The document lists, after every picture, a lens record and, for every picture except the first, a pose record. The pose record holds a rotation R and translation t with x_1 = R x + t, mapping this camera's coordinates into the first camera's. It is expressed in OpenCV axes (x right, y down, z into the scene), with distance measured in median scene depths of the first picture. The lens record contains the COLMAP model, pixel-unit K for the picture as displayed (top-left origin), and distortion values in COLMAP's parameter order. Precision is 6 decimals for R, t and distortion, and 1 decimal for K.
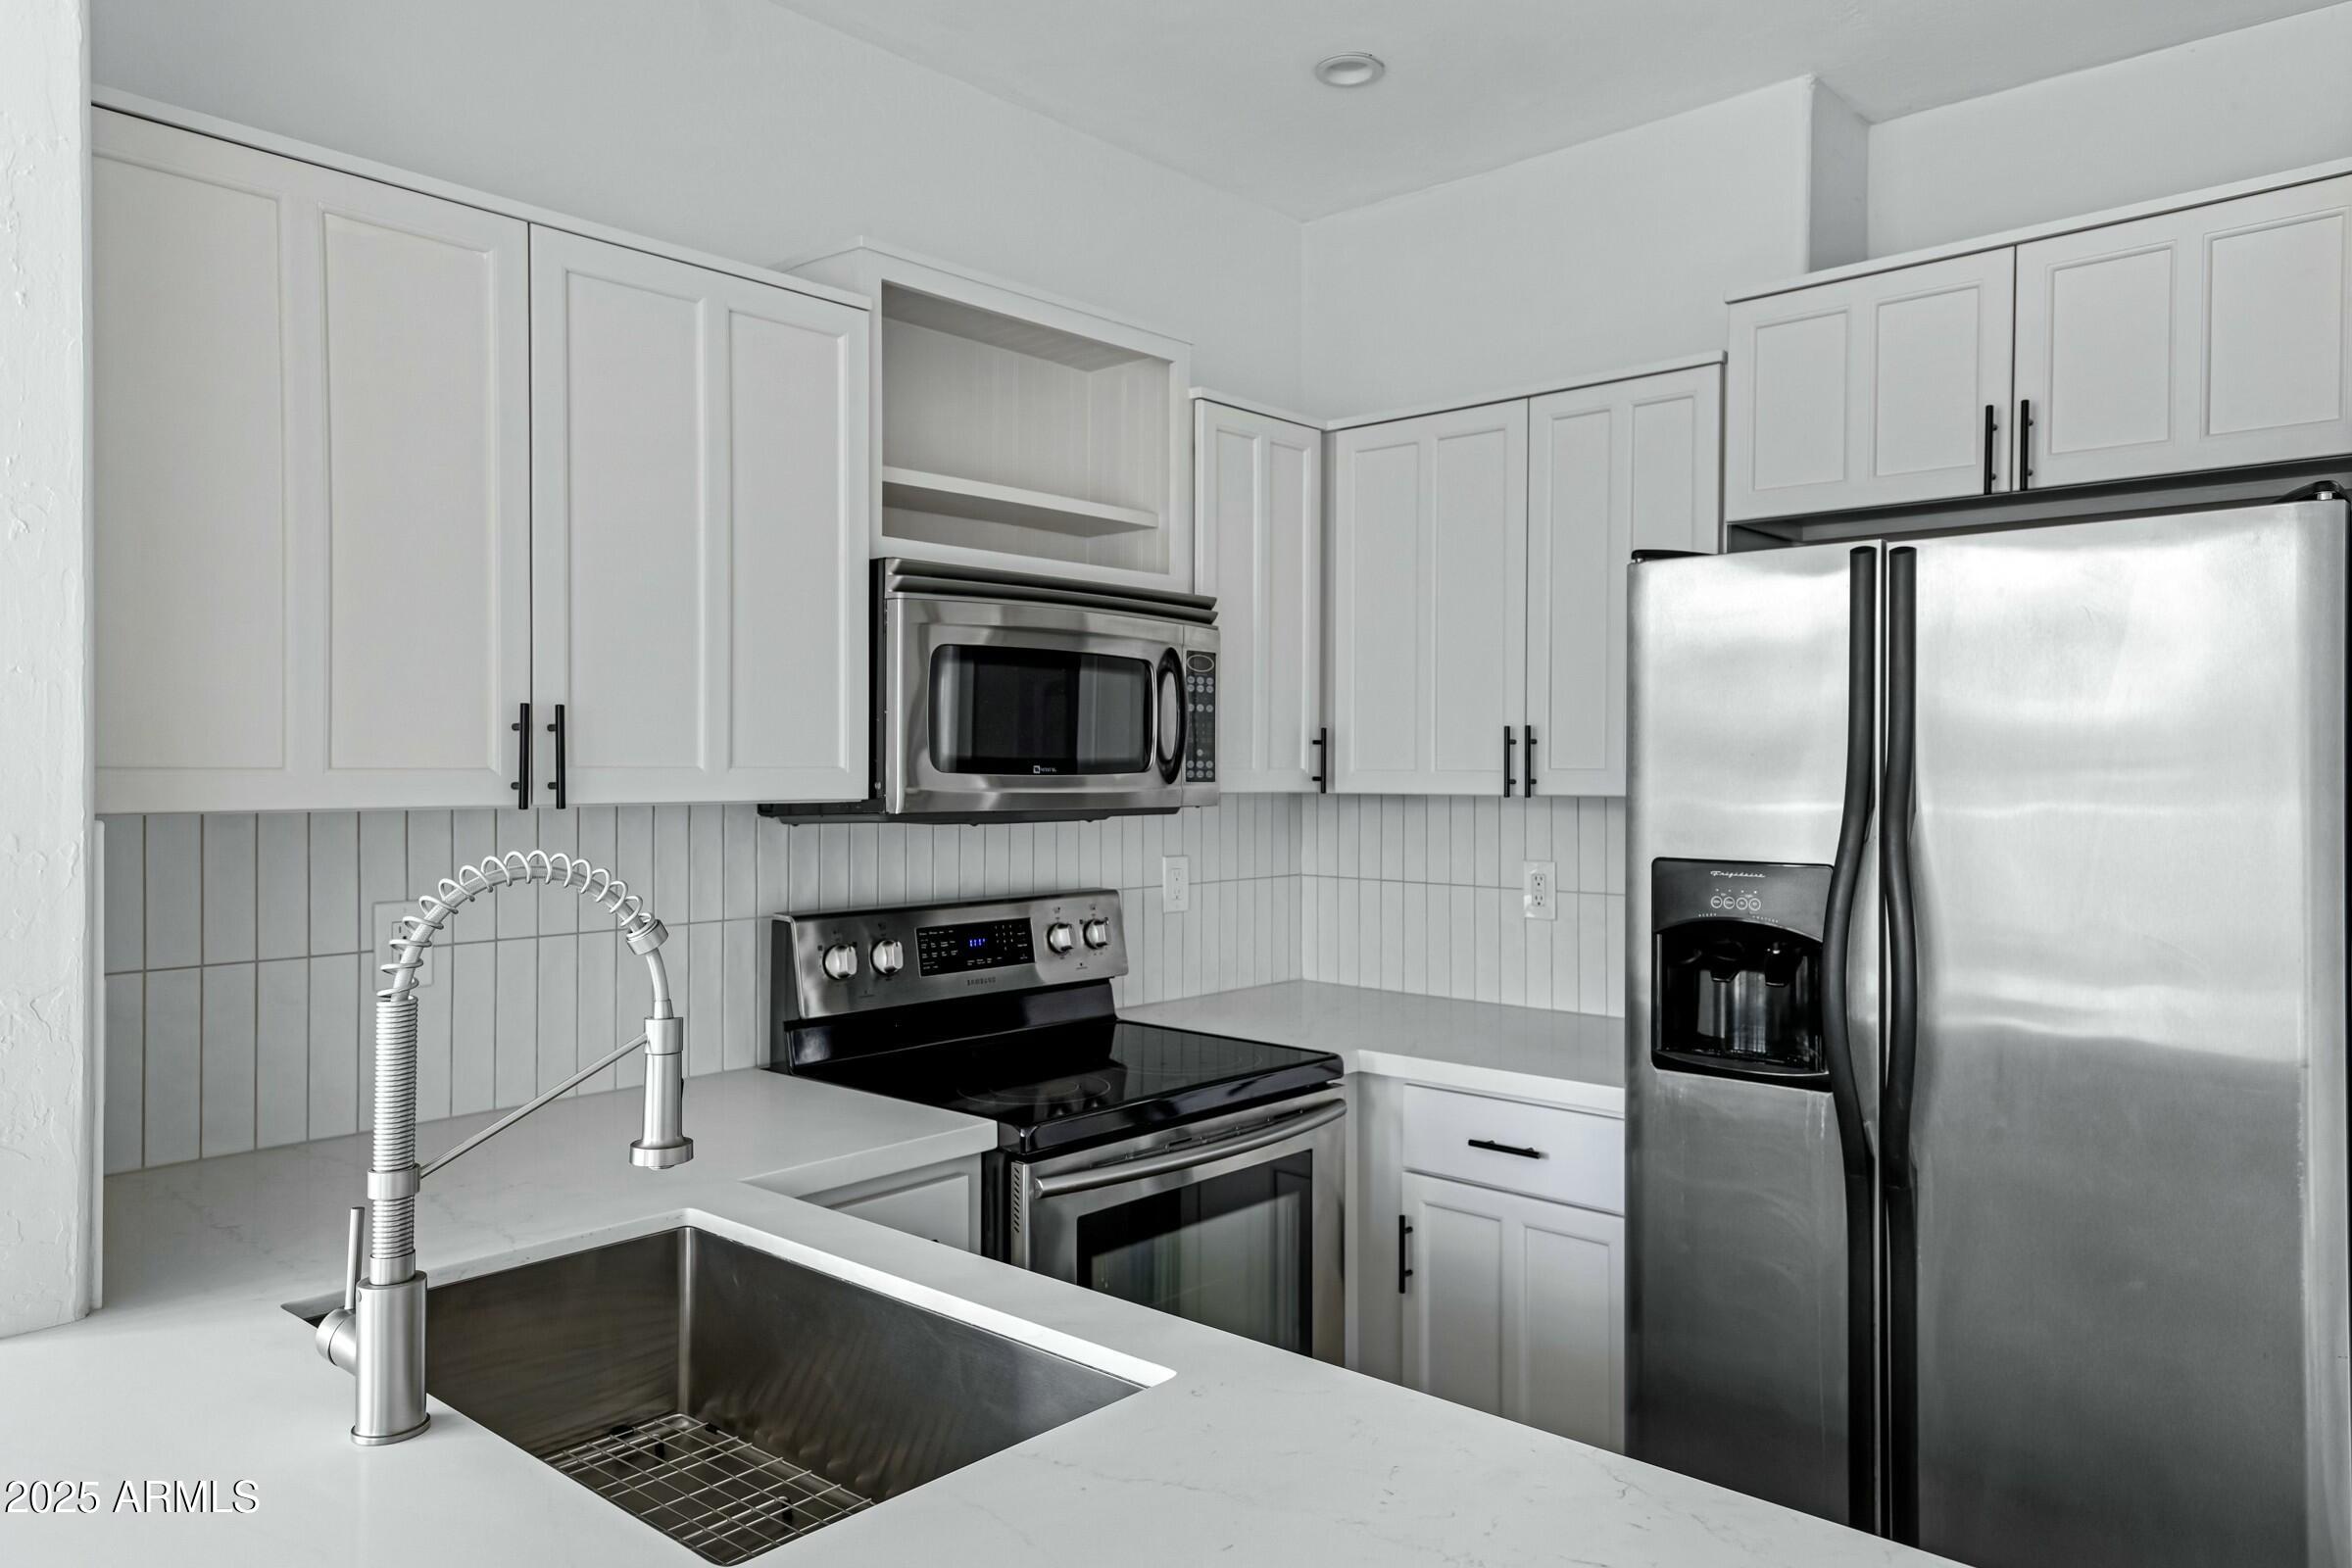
lens RADIAL K [[1567.4, 0, 1318.6], [0, 1567.4, 780.4], [0, 0, 1]] dist [0.039456, -0.000152]
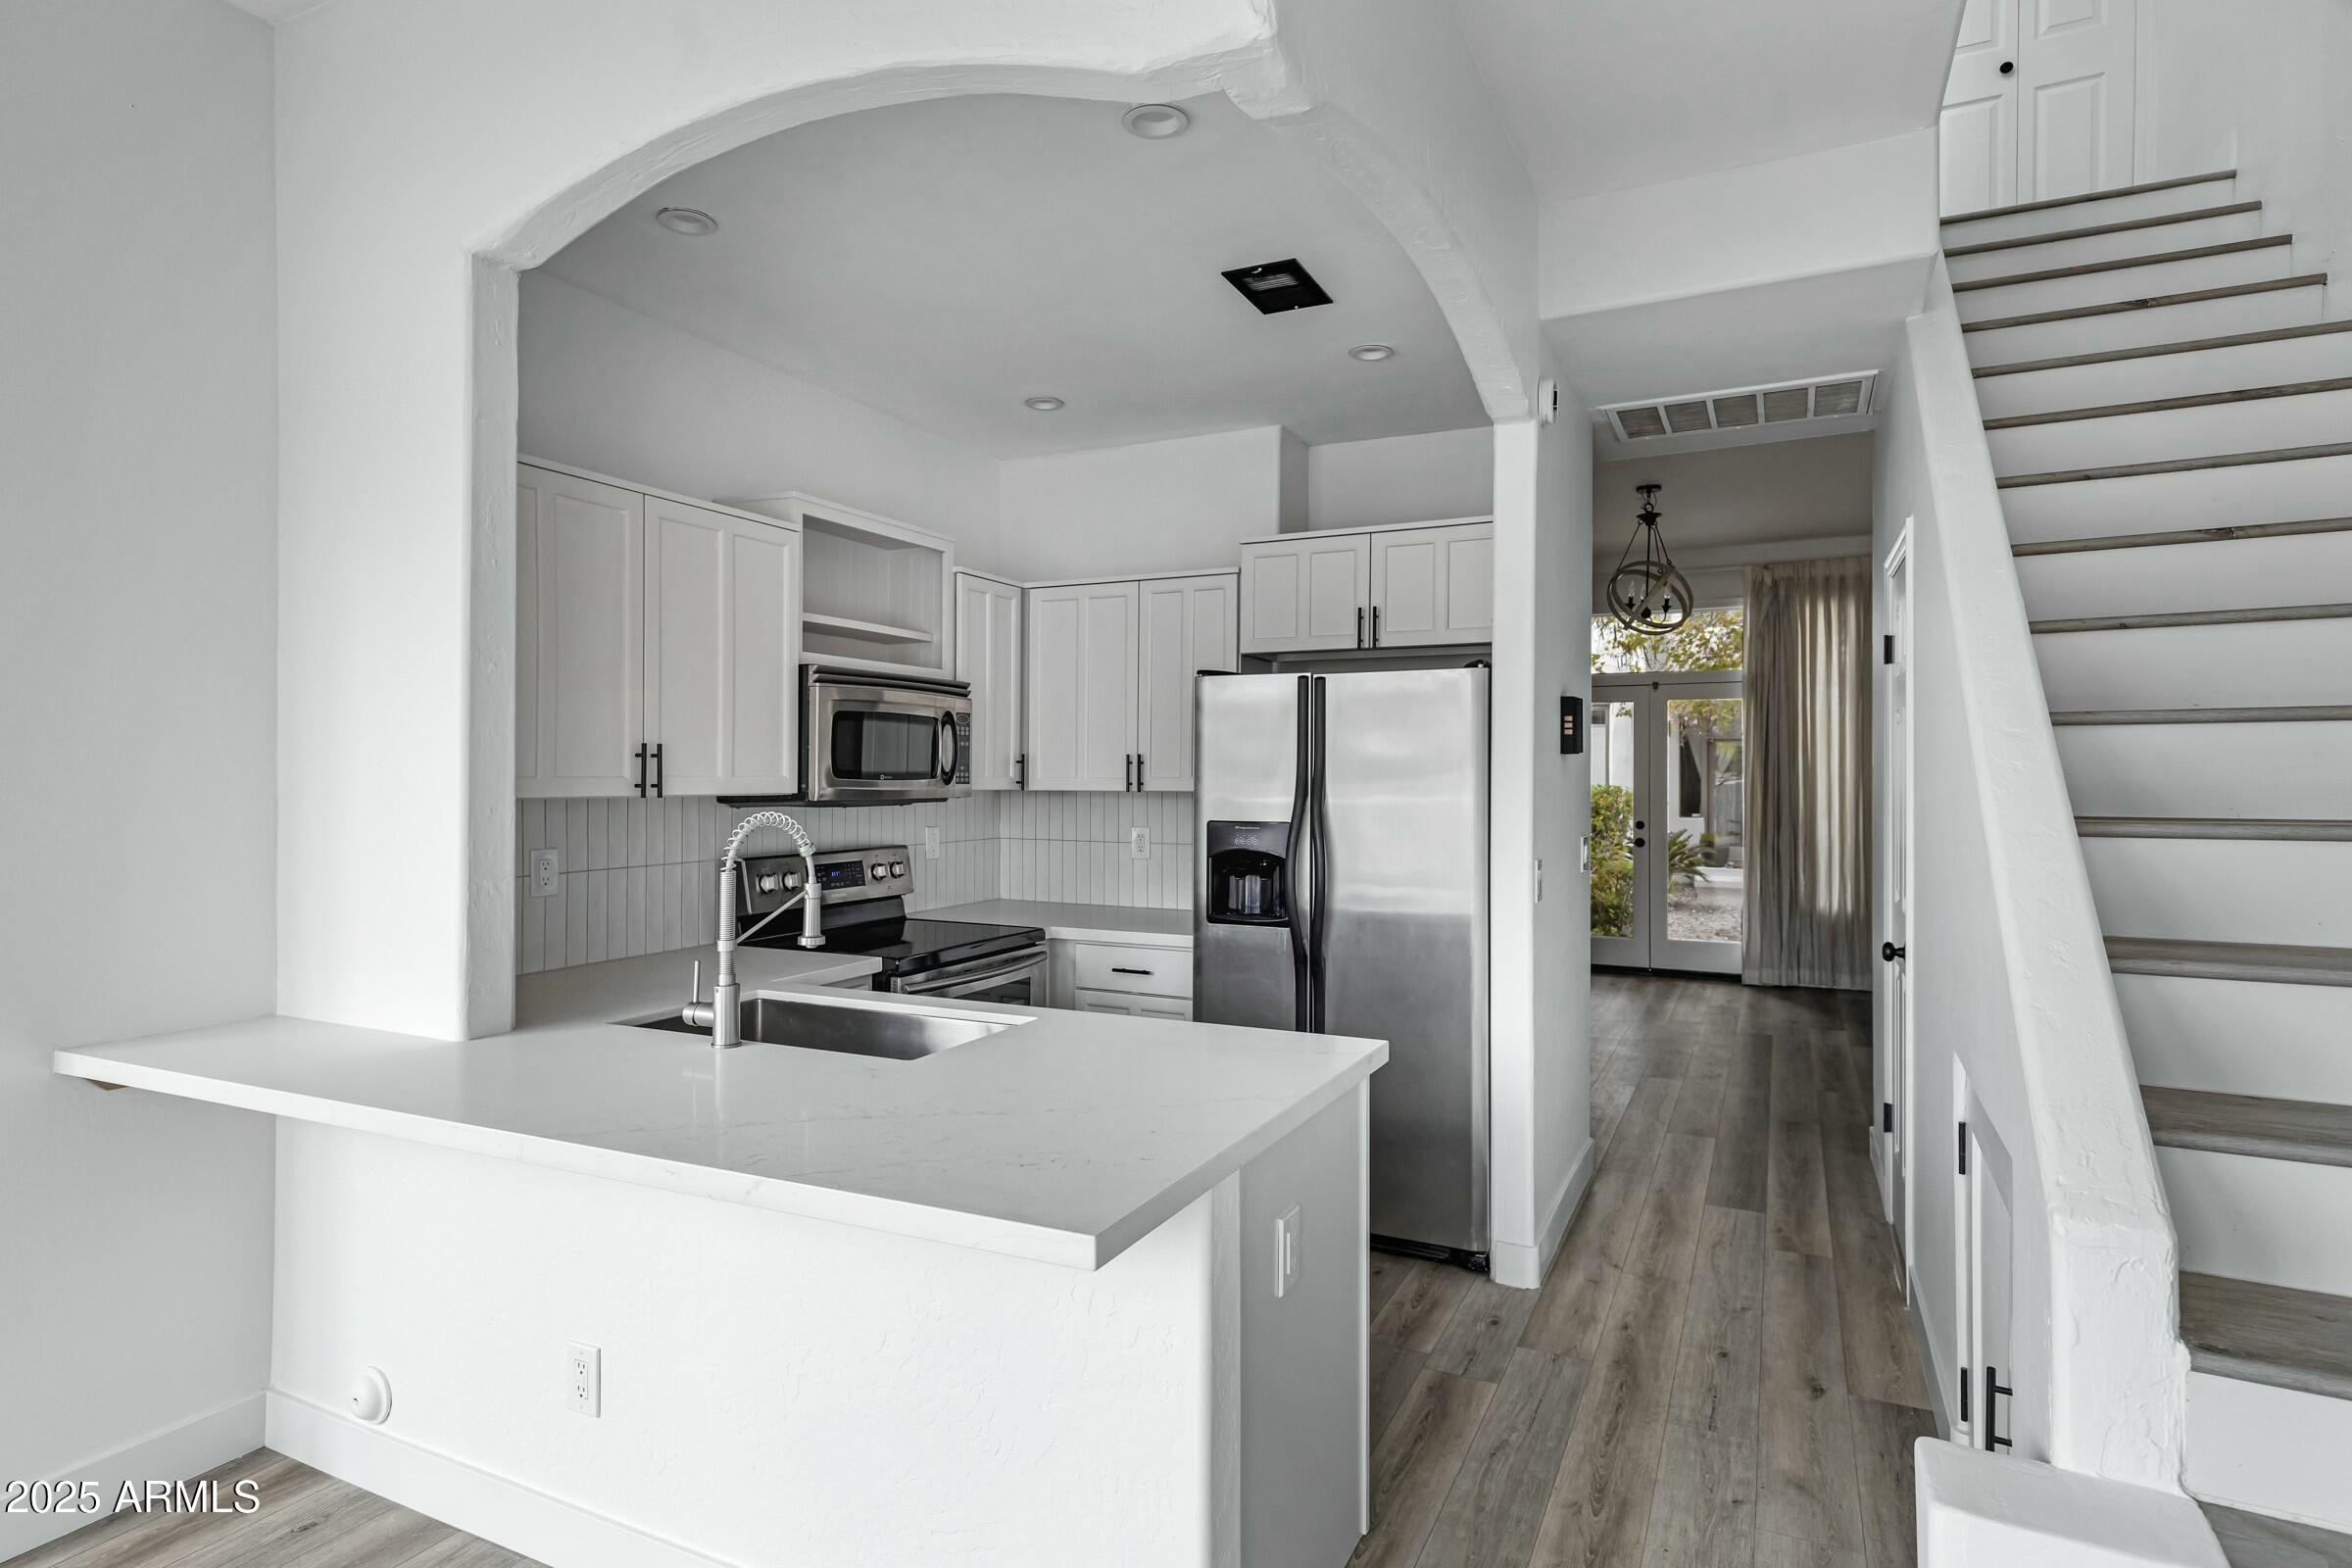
lens RADIAL K [[1181.4, 0, 1253.5], [0, 1181.4, 775.9], [0, 0, 1]] dist [0.013928, 0.000084]
pose [[0.961824, 0.002489, 0.273656, -0.131938], [-0.000816, 0.999980, -0.006229, -0.000110], [-0.273666, 0.005768, 0.961808, -0.435516]]
